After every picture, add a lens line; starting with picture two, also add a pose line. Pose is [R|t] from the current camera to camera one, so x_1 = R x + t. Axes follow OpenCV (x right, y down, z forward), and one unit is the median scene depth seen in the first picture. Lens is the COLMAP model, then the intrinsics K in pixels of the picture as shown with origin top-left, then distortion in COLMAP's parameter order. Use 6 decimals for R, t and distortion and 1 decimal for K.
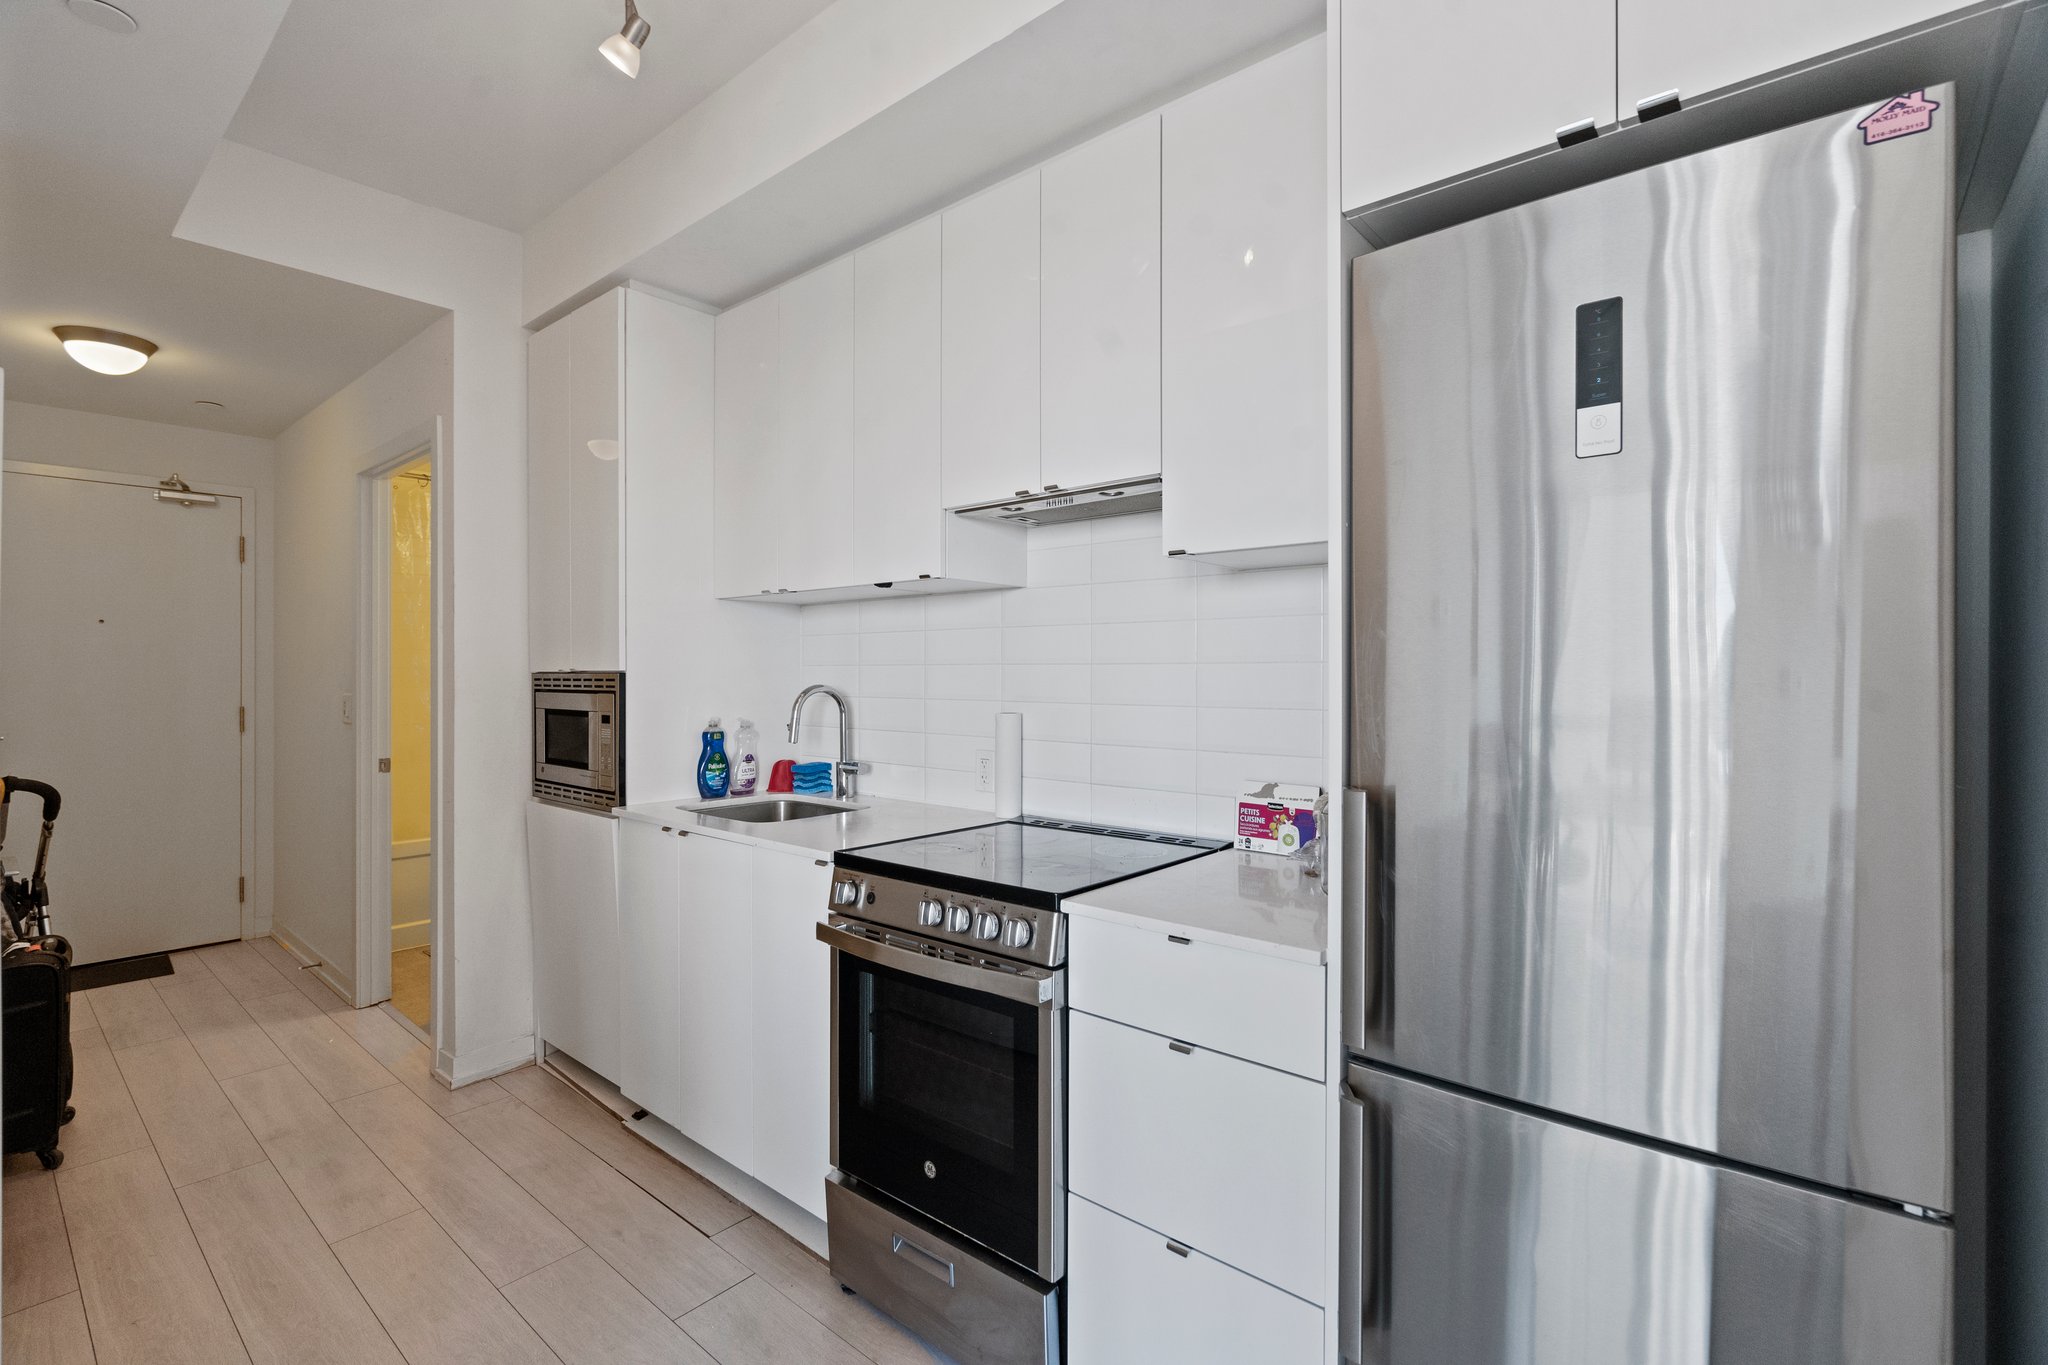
lens RADIAL K [[933.8, 0, 1005.9], [0, 933.8, 670.4], [0, 0, 1]] dist [-0.010111, 0.004370]
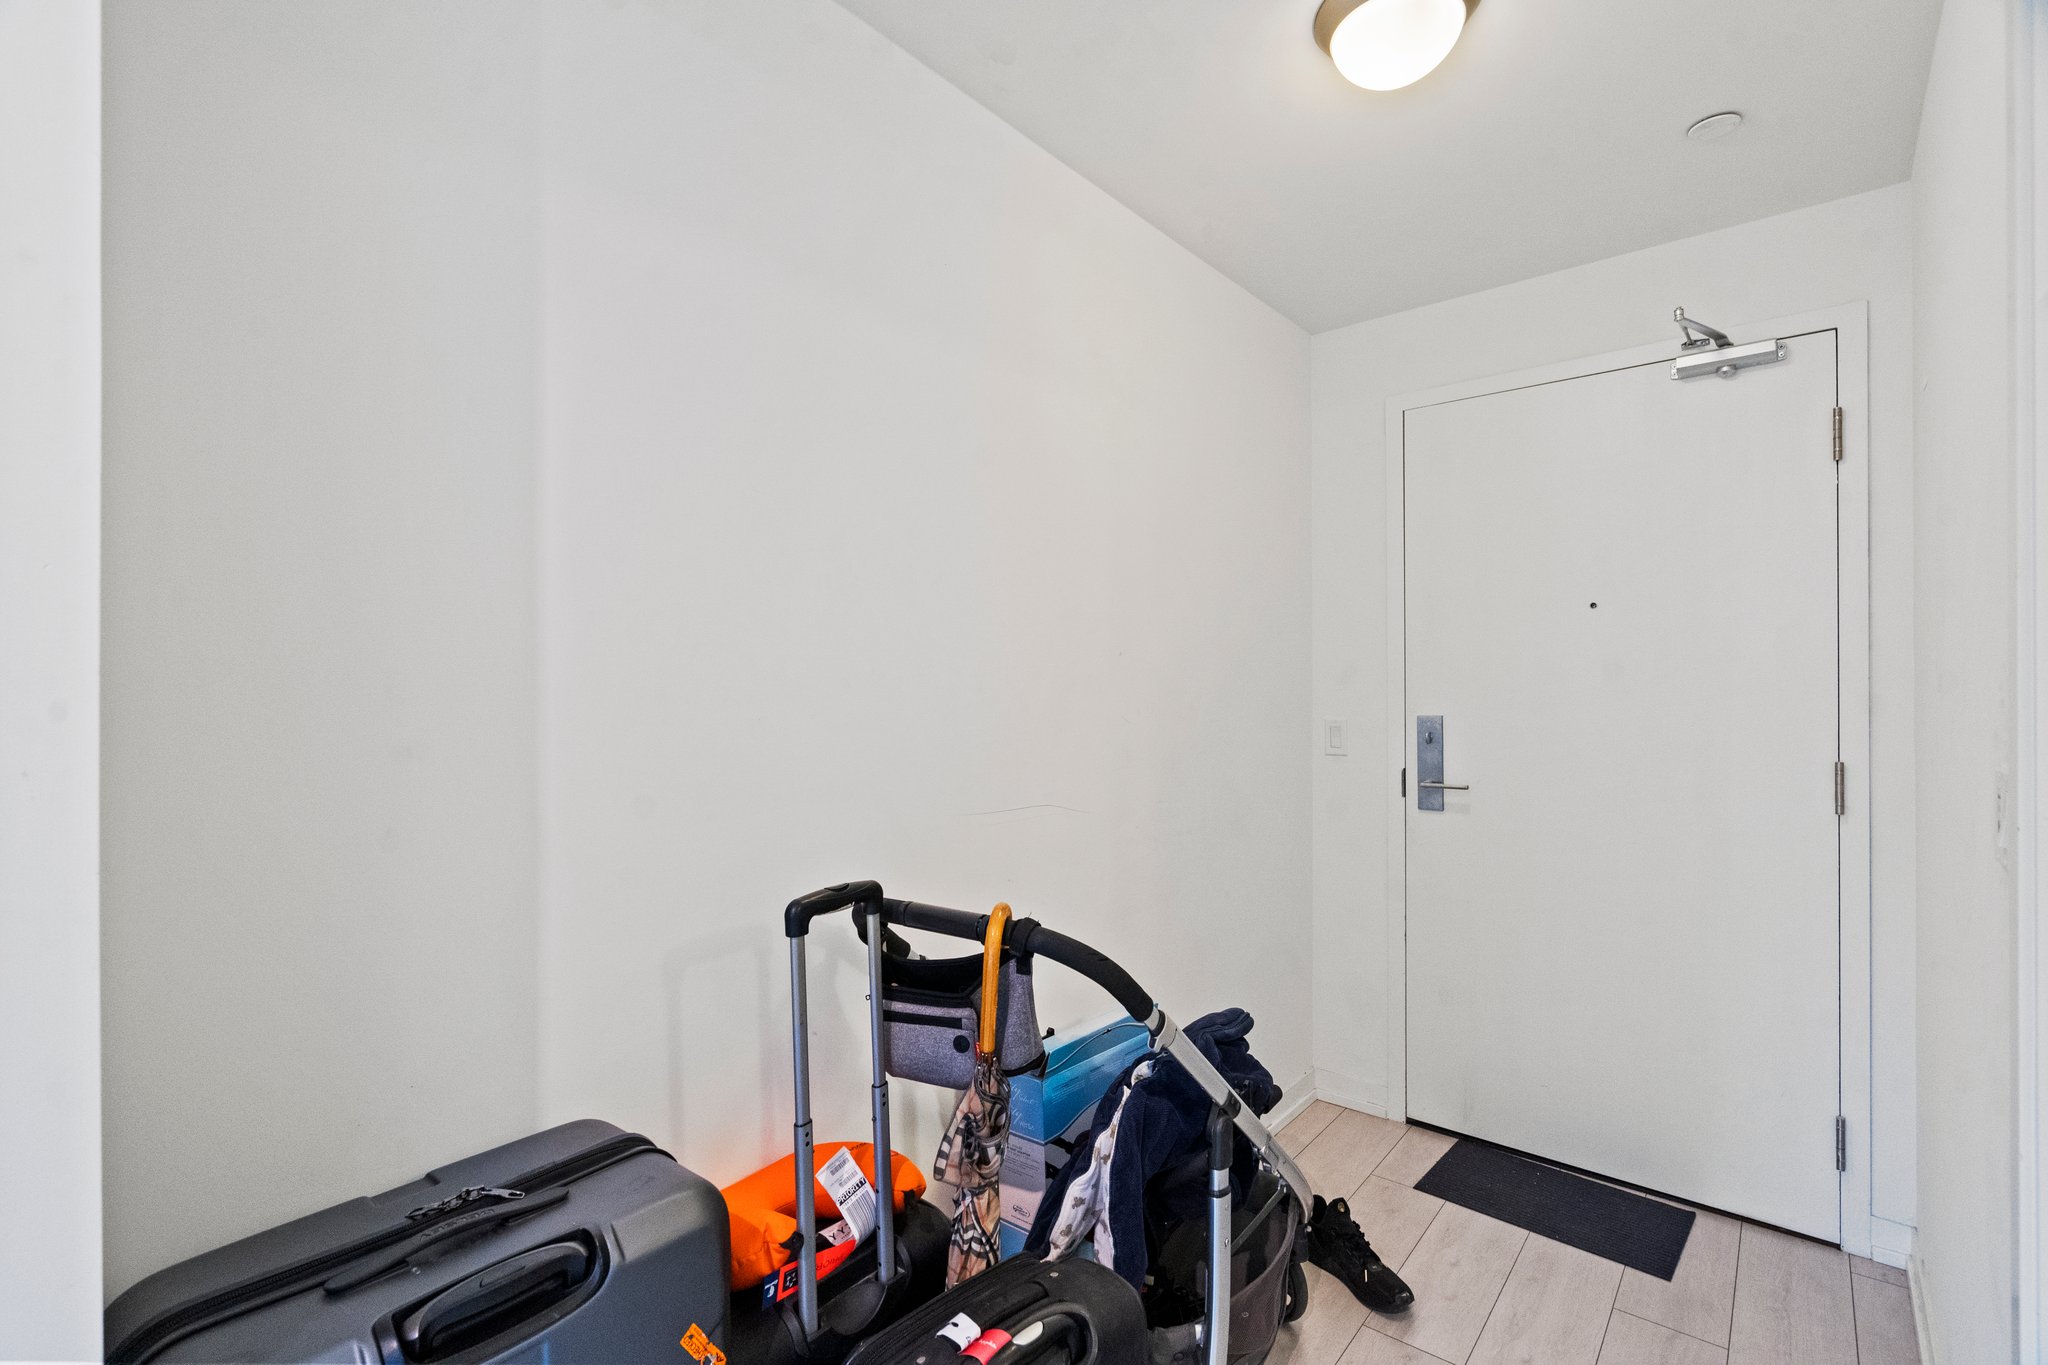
lens RADIAL K [[933.8, 0, 1015.7], [0, 933.8, 676.6], [0, 0, 1]] dist [-0.010111, 0.004370]
pose [[0.012468, -0.003114, -0.999917, -0.348820], [0.001965, 0.999993, -0.003090, -0.004681], [0.999920, -0.001926, 0.012475, 0.569652]]
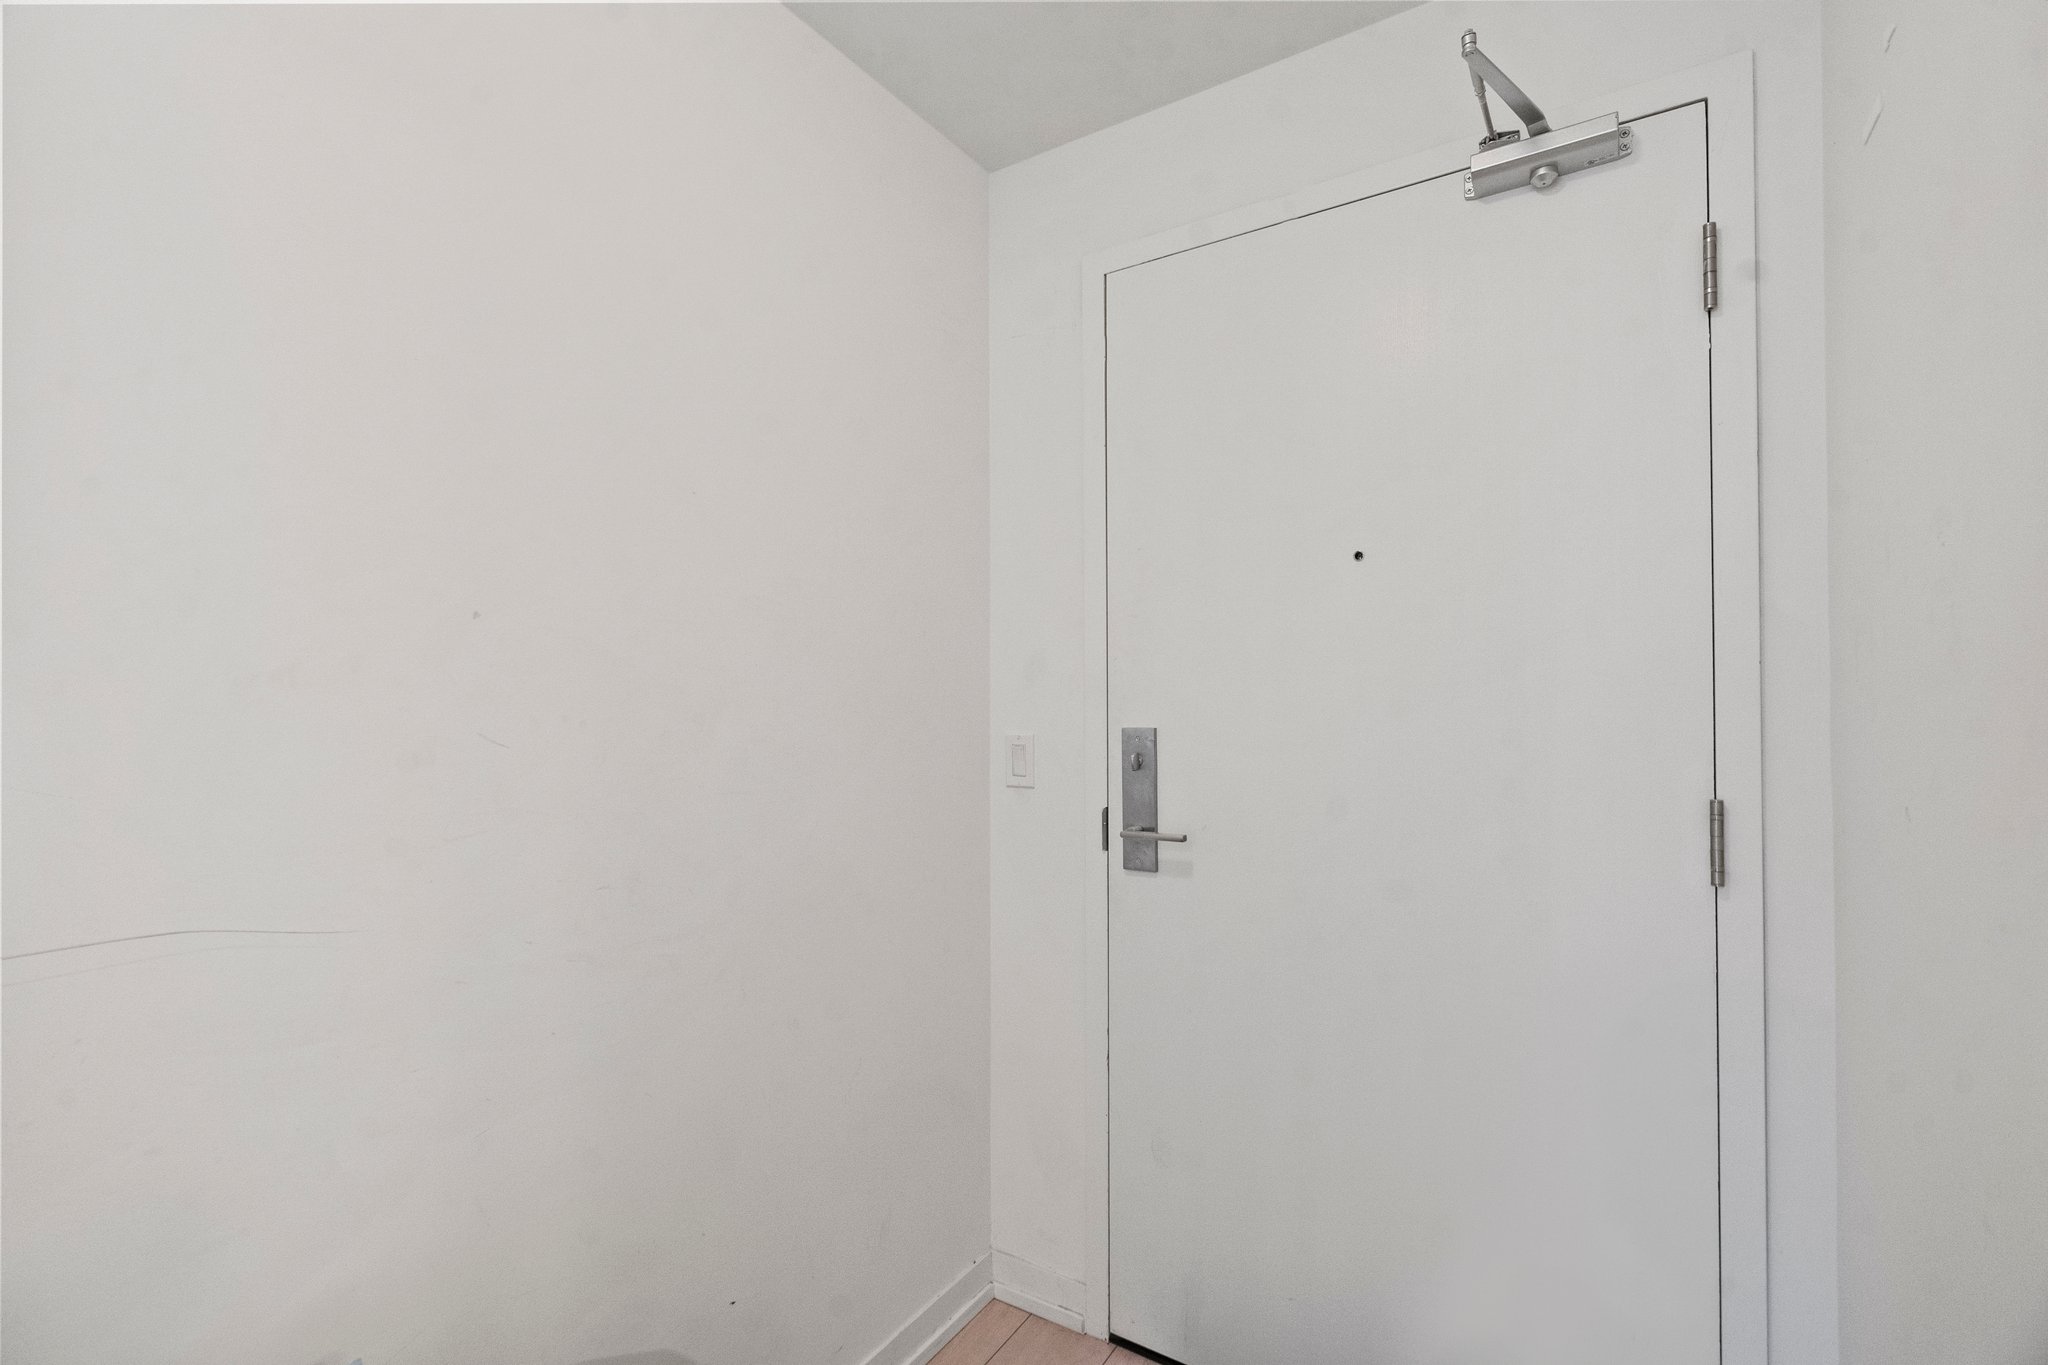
lens RADIAL K [[933.8, 0, 1017.0], [0, 933.8, 683.4], [0, 0, 1]] dist [-0.010111, 0.004370]
pose [[0.135527, -0.008176, -0.990740, -0.561077], [0.005310, 0.999958, -0.007525, 0.002767], [0.990759, -0.004241, 0.135565, 0.741421]]
